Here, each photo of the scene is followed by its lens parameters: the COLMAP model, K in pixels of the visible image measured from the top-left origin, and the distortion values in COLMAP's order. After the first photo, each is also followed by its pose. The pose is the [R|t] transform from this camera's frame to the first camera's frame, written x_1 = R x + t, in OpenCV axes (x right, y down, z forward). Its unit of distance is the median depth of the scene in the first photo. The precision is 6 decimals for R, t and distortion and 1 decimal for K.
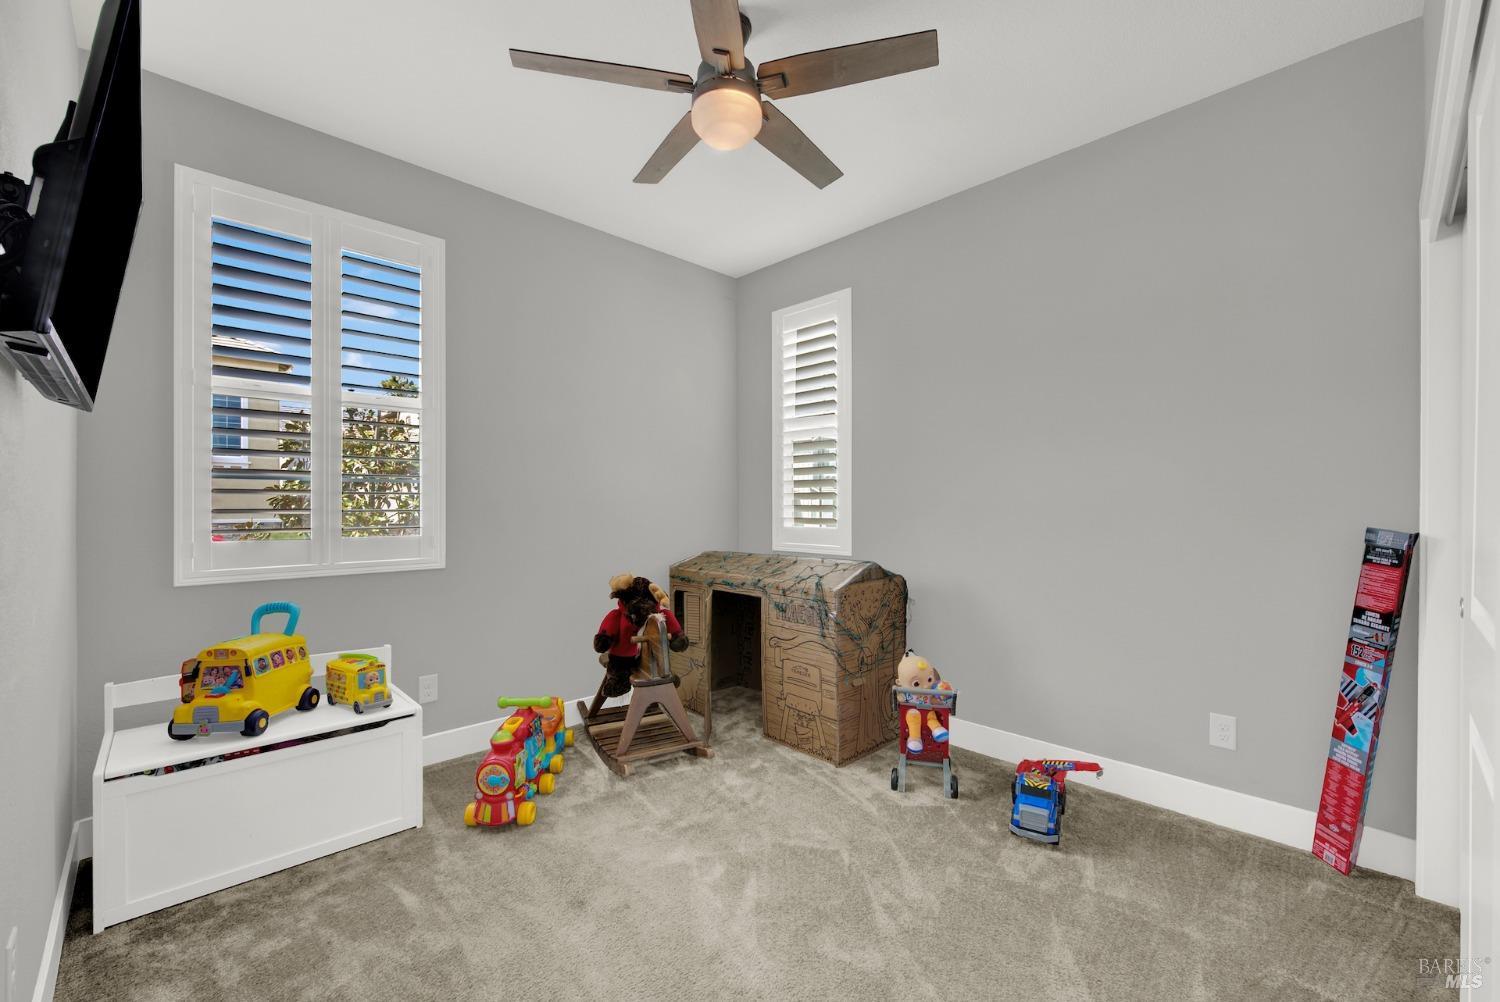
lens RADIAL K [[615.5, 0, 752.8], [0, 615.5, 507.1], [0, 0, 1]] dist [0.004887, -0.002006]
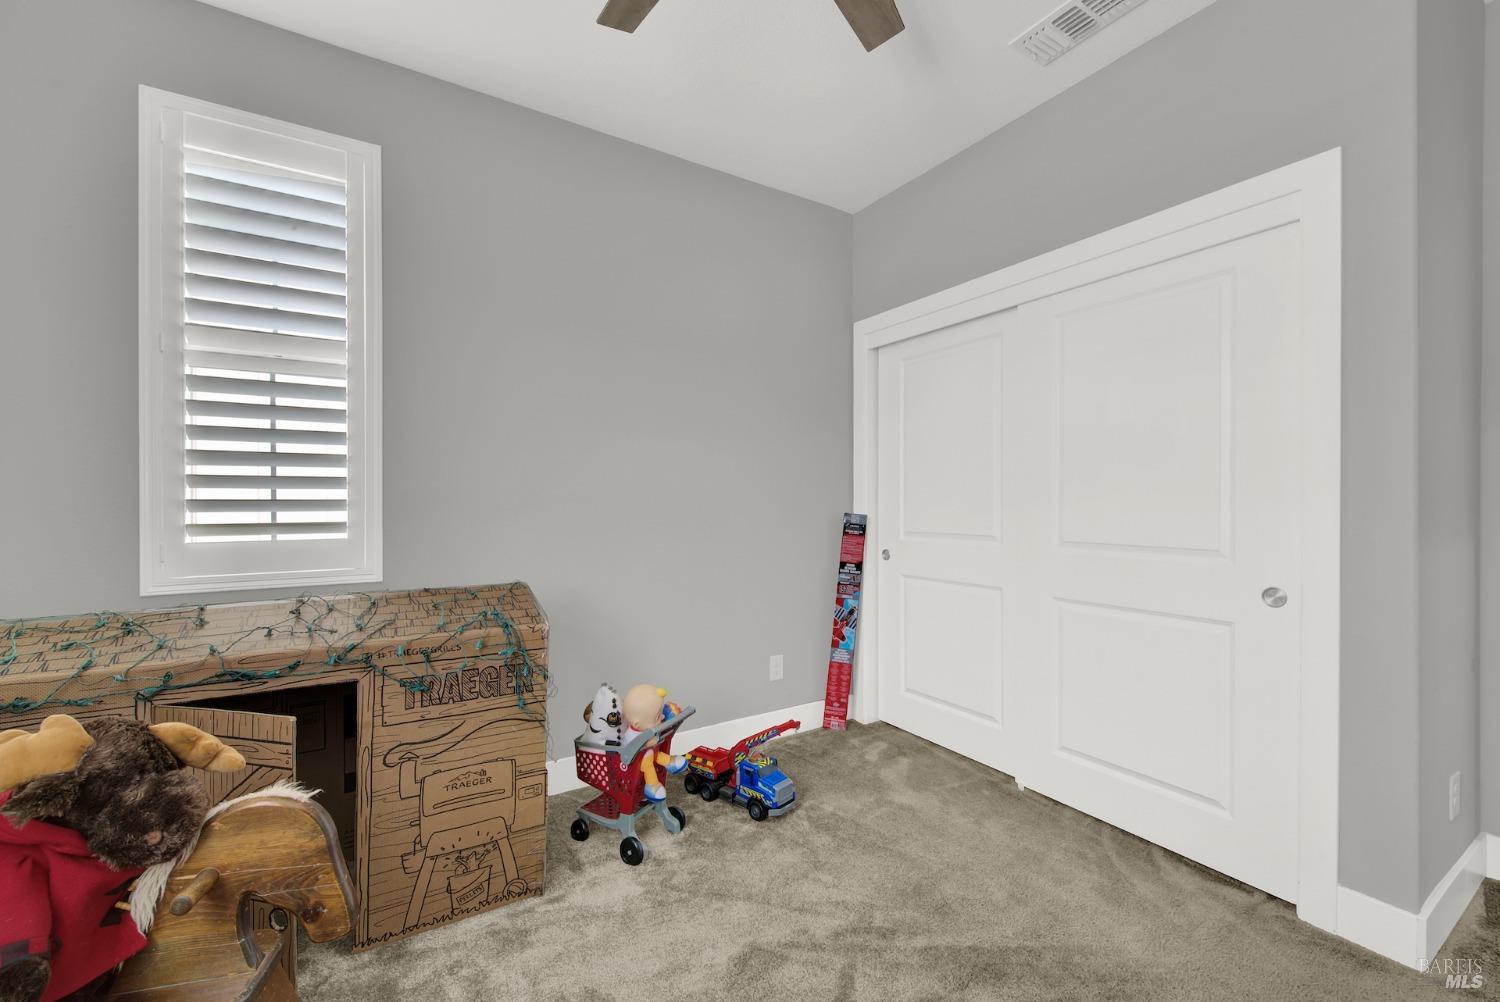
lens RADIAL K [[615.5, 0, 751.5], [0, 615.5, 496.7], [0, 0, 1]] dist [0.004887, -0.002006]
pose [[0.214583, 0.001886, 0.976704, -0.623658], [0.002175, 0.999995, -0.002409, -0.005513], [-0.976703, 0.002641, 0.214578, 0.856356]]
